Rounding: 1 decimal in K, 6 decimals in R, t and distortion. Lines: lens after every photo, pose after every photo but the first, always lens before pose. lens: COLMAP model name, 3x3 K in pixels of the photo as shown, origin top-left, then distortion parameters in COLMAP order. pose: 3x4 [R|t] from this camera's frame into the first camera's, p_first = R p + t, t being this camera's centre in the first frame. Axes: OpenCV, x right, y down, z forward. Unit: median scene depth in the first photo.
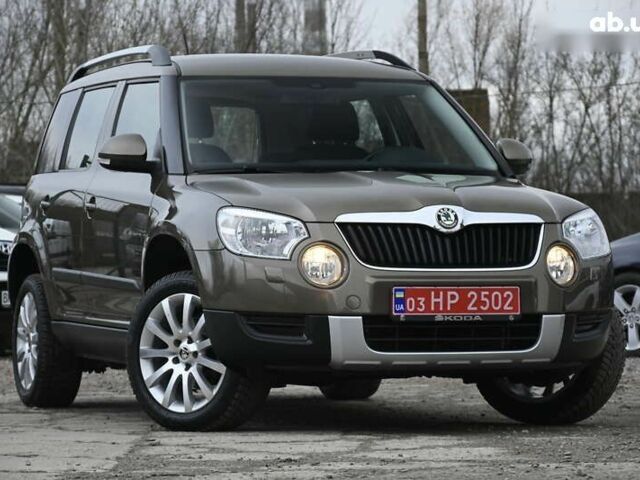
lens RADIAL K [[2941.3, 0, 320.0], [0, 2941.3, 240.0], [0, 0, 1]] dist [0.000091, 2.658236]
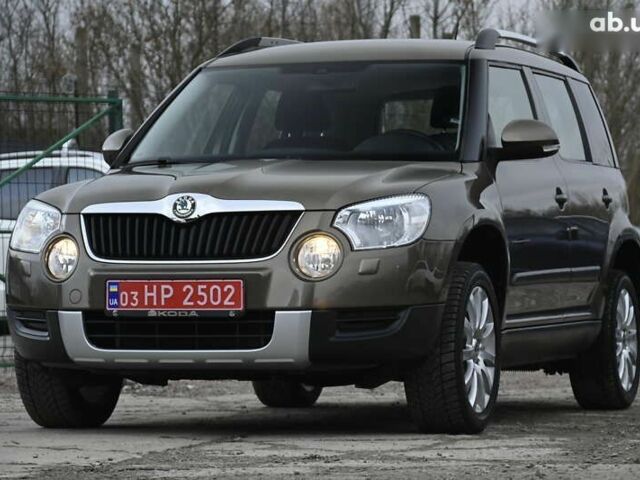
lens RADIAL K [[2941.3, 0, 320.0], [0, 2941.3, 240.0], [0, 0, 1]] dist [0.000091, 2.658236]
pose [[0.795955, -0.011748, -0.605242, 0.647681], [0.008944, 0.999931, -0.007647, 0.010695], [0.605290, 0.000674, 0.796005, 0.283974]]
